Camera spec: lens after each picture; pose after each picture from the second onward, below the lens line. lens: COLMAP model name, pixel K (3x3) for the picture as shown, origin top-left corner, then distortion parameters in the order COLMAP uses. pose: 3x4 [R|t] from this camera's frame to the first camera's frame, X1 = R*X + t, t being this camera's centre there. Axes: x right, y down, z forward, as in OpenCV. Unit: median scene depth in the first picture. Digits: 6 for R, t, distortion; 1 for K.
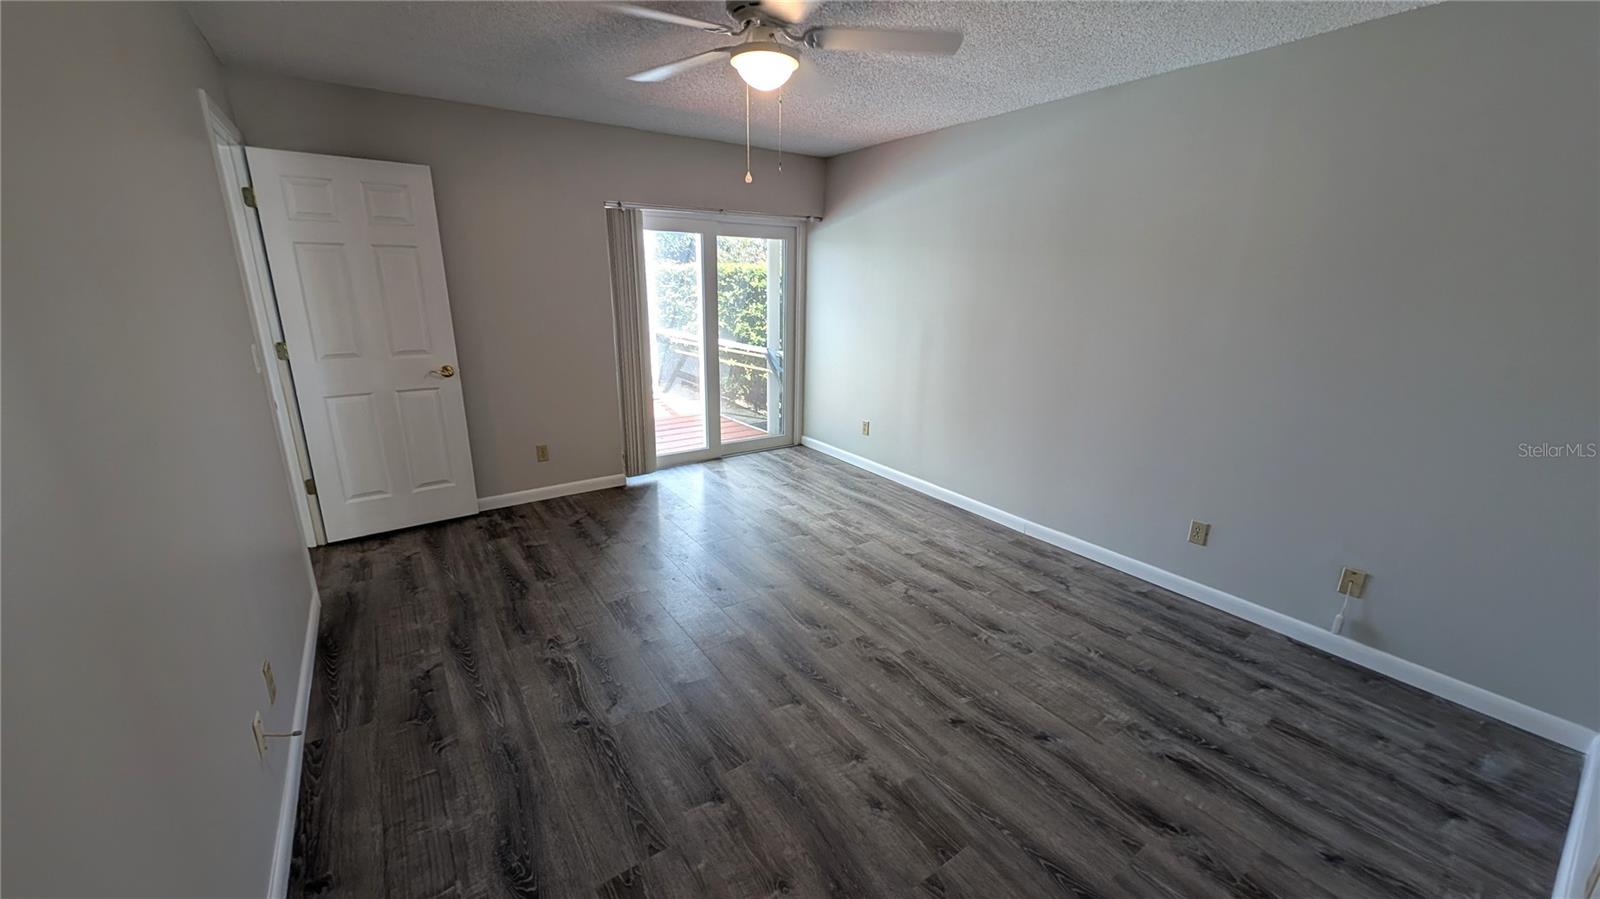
lens RADIAL K [[600.0, 0, 802.4], [0, 600.0, 452.9], [0, 0, 1]] dist [0.021502, -0.012636]
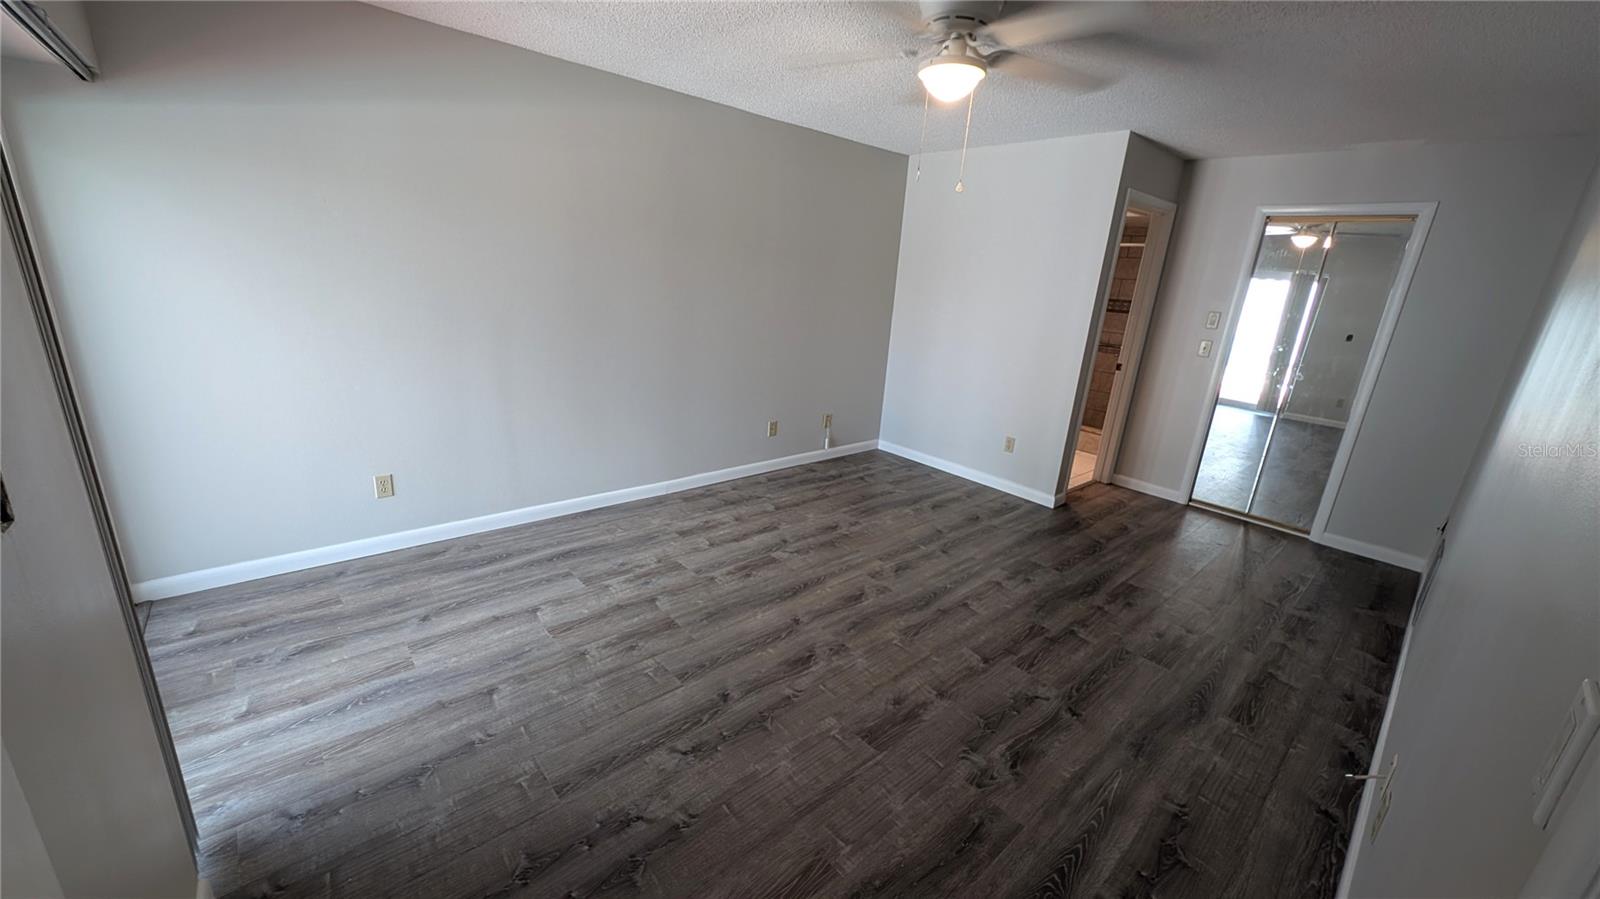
lens RADIAL K [[600.0, 0, 802.4], [0, 600.0, 452.9], [0, 0, 1]] dist [0.021502, -0.012636]
pose [[-0.119963, -0.310300, 0.943039, -0.918496], [0.206196, 0.921398, 0.329408, -0.335104], [-0.971129, 0.233967, -0.046551, 1.098202]]
